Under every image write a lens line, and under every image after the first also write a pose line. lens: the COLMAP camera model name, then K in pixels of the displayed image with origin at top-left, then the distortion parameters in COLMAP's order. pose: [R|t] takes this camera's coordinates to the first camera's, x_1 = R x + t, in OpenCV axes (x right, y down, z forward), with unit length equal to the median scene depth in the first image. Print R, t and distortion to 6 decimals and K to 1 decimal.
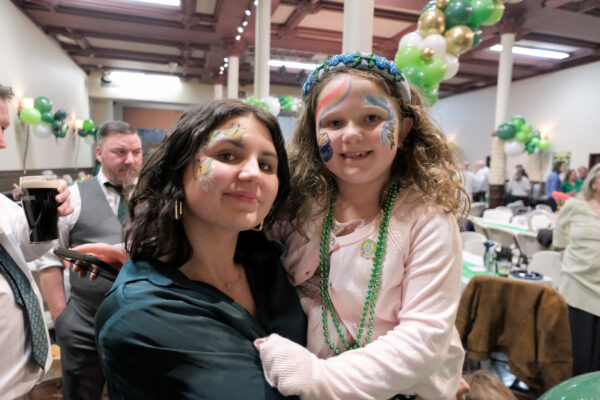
lens RADIAL K [[391.0, 0, 300.0], [0, 391.0, 200.0], [0, 0, 1]] dist [0.003062, 0.001429]
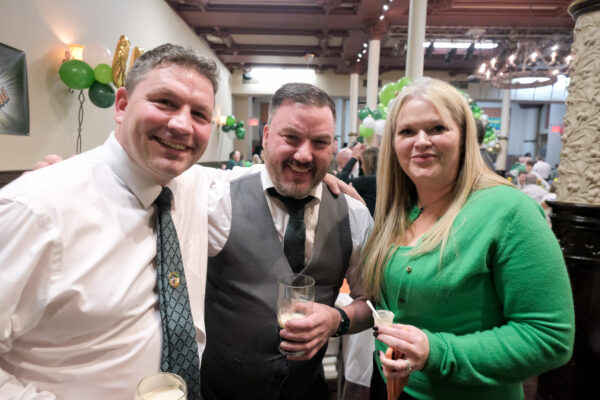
lens RADIAL K [[392.5, 0, 300.0], [0, 392.5, 200.0], [0, 0, 1]] dist [0.000769, 0.001194]
pose [[0.950478, 0.030260, -0.309314, -0.051241], [-0.025306, 0.999479, 0.020015, -0.007877], [0.309759, -0.011196, 0.950749, 0.086247]]
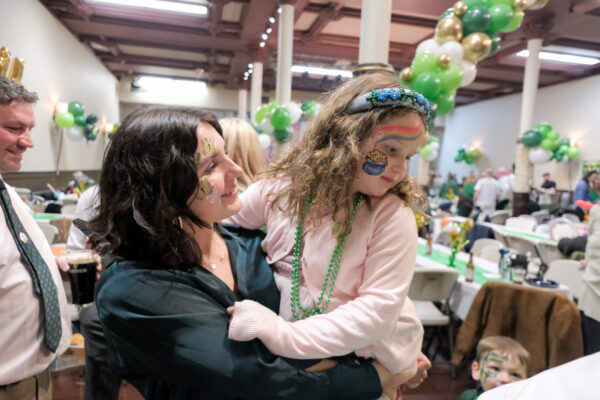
lens RADIAL K [[392.5, 0, 300.0], [0, 392.5, 200.0], [0, 0, 1]] dist [0.000769, 0.001194]
pose [[0.998119, 0.018624, -0.058411, 0.008454], [-0.019418, 0.999726, -0.013066, 0.002679], [0.058152, 0.014176, 0.998207, -0.011855]]
